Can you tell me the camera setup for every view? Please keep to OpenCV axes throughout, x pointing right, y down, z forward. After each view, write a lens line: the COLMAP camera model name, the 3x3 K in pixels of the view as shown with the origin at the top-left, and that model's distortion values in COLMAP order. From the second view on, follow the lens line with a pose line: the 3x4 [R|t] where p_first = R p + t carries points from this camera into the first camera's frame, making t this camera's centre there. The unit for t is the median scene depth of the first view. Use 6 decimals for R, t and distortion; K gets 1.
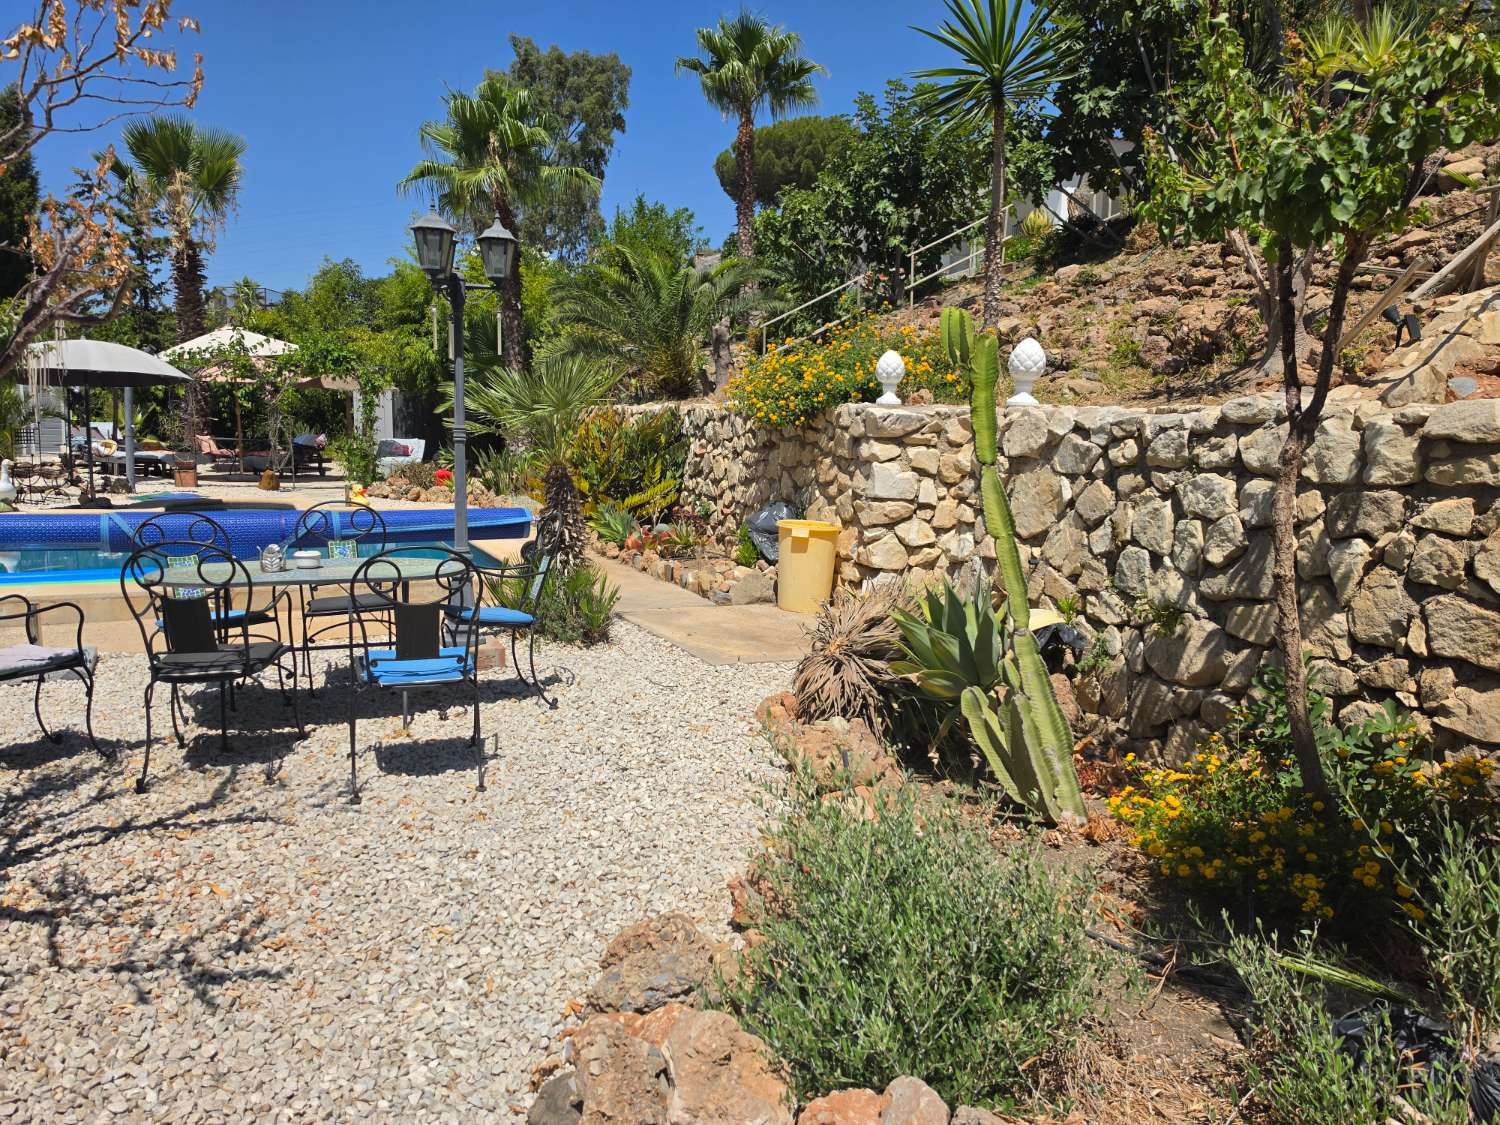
lens RADIAL K [[1034.8, 0, 739.8], [0, 1034.8, 566.1], [0, 0, 1]] dist [0.062451, -0.084822]
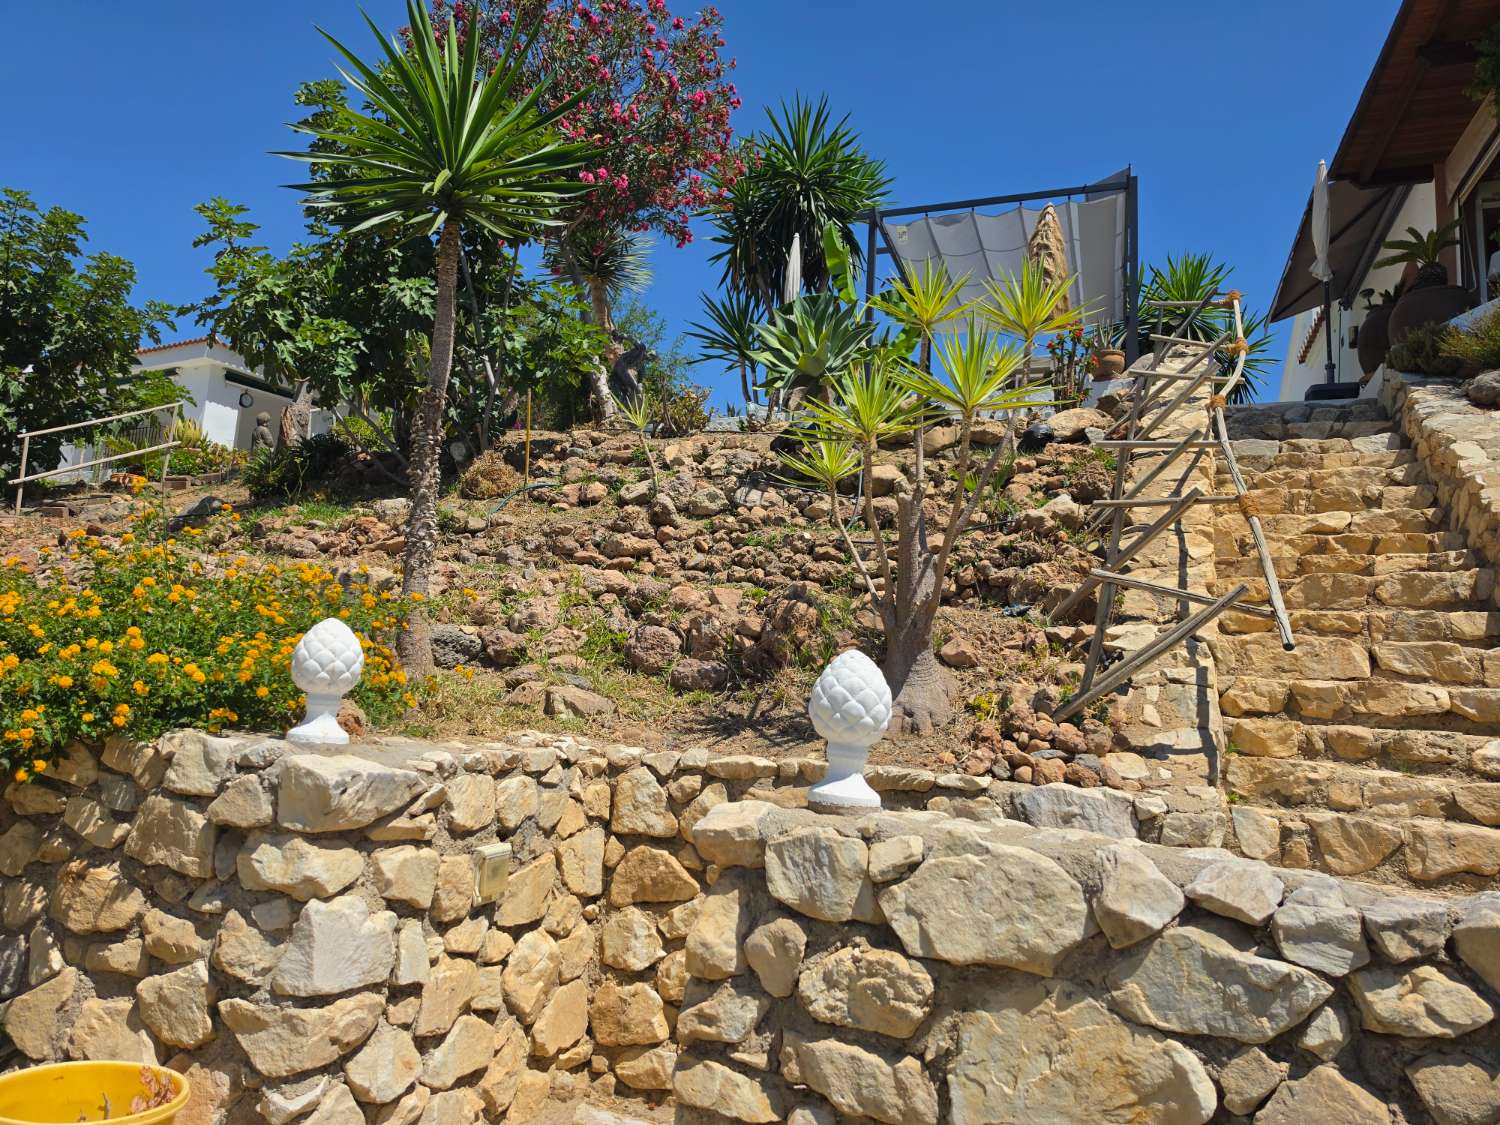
lens RADIAL K [[1034.8, 0, 719.1], [0, 1034.8, 550.7], [0, 0, 1]] dist [0.062451, -0.084822]
pose [[0.656352, 0.135717, 0.742147, -0.077996], [0.050553, 0.973565, -0.222745, -0.129496], [-0.752759, 0.183717, 0.632141, 0.593711]]
